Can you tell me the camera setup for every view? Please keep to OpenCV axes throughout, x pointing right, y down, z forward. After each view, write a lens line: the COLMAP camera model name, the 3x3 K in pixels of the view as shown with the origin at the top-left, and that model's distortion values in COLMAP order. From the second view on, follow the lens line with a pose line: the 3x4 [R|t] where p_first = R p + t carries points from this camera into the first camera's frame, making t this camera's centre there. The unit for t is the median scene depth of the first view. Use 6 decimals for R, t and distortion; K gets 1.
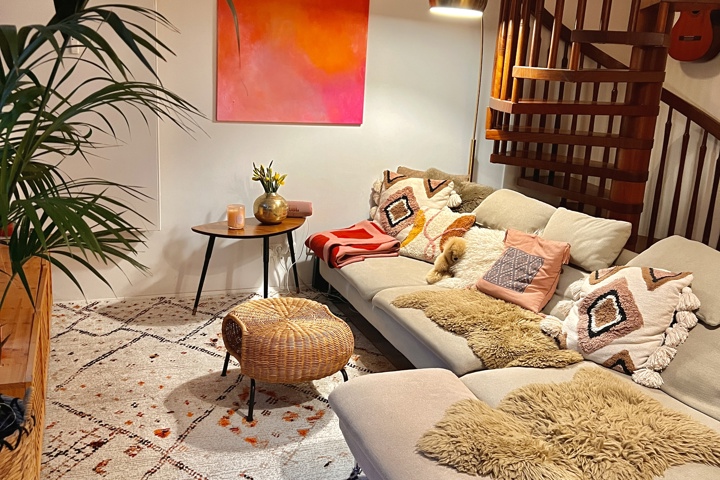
lens RADIAL K [[722.6, 0, 360.0], [0, 722.6, 240.0], [0, 0, 1]] dist [0.122065, -0.330929]
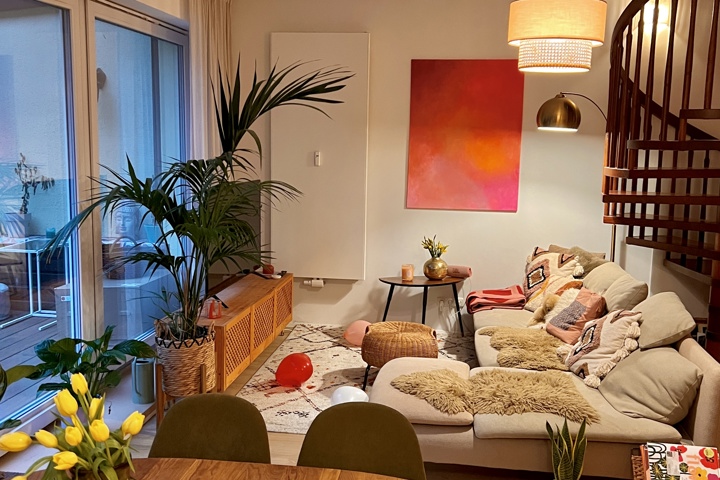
lens RADIAL K [[742.2, 0, 360.0], [0, 742.2, 240.0], [0, 0, 1]] dist [0.016792, 0.015146]
pose [[0.878542, 0.025459, -0.476986, 0.434398], [-0.090714, 0.989298, -0.114279, 0.078735], [0.468972, 0.143669, 0.871449, -0.330843]]
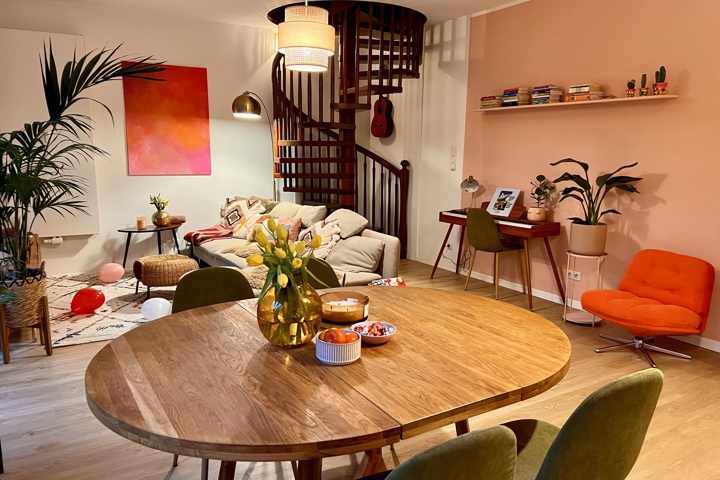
lens RADIAL K [[540.3, 0, 369.7], [0, 540.3, 244.1], [0, 0, 1]] dist [0.013668, -0.004615]
pose [[0.980598, -0.076156, 0.180629, 0.152984], [0.089311, 0.993825, -0.065839, 0.166758], [-0.174500, 0.080694, 0.981345, -0.492822]]
